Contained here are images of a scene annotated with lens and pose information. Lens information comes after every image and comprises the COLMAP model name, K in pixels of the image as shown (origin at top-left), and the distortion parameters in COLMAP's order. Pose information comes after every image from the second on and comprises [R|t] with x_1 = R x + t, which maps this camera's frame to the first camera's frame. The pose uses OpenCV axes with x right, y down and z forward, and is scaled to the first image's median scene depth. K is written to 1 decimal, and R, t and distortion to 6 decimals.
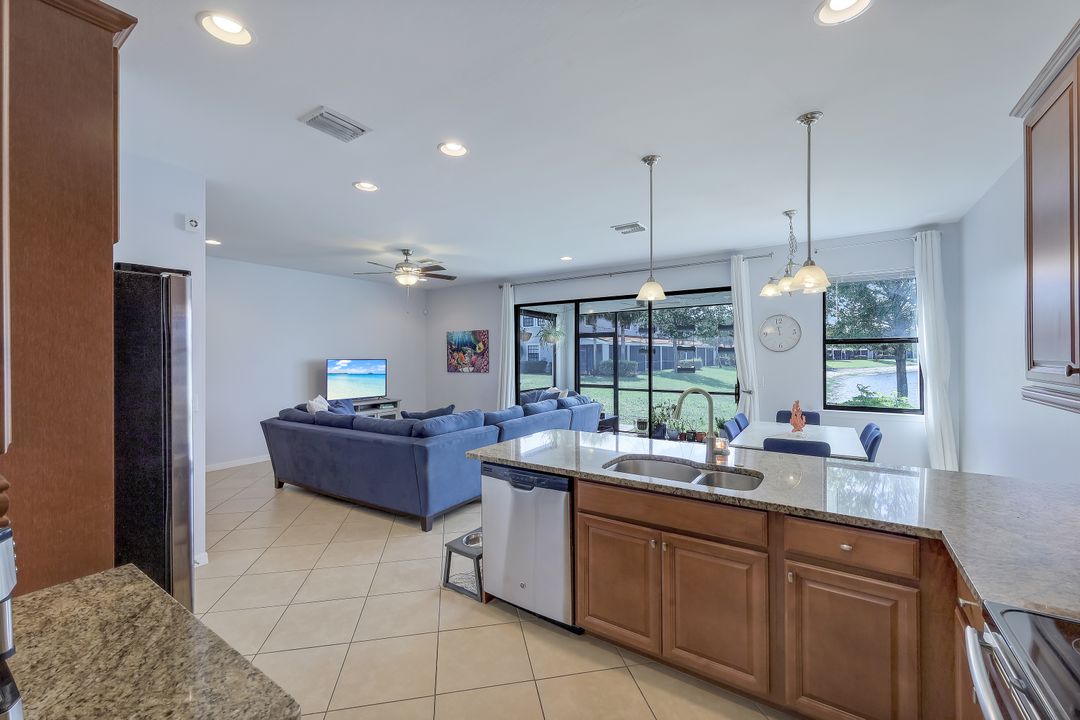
lens RADIAL K [[439.3, 0, 538.7], [0, 439.3, 357.3], [0, 0, 1]] dist [0.001783, -0.000603]
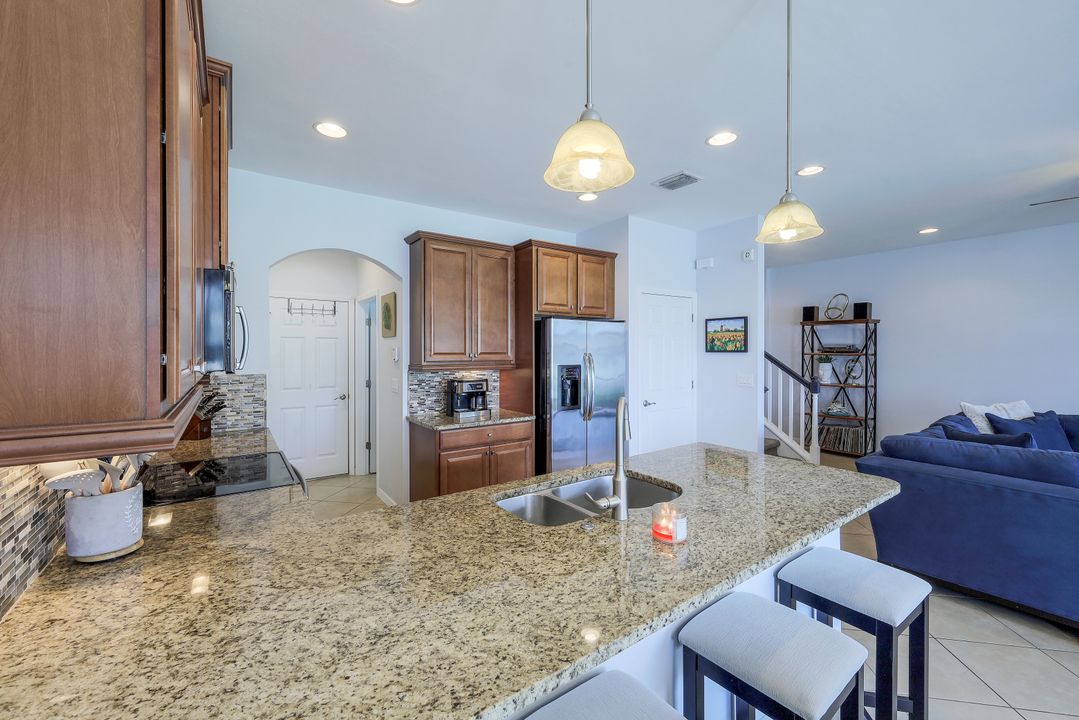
lens RADIAL K [[438.9, 0, 542.8], [0, 438.9, 350.6], [0, 0, 1]] dist [0.001783, -0.000603]
pose [[-0.348636, 0.006698, -0.937234, 0.304536], [0.001436, 0.999977, 0.006613, -0.001378], [0.937257, 0.000960, -0.348638, 0.331631]]
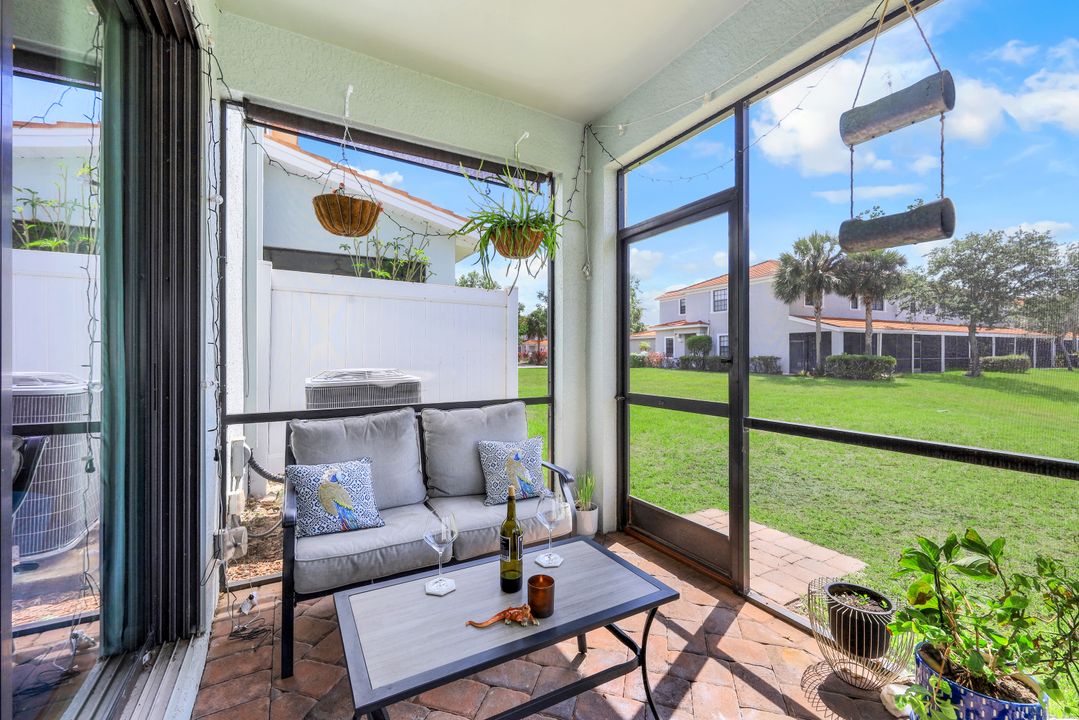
lens RADIAL K [[441.8, 0, 531.1], [0, 441.8, 358.1], [0, 0, 1]] dist [-0.000827, 0.000001]
pose [[0.888965, 0.008334, -0.457899, 0.217256], [-0.005118, 0.999953, 0.008262, 0.041097], [0.457947, -0.005001, 0.888966, 0.842434]]
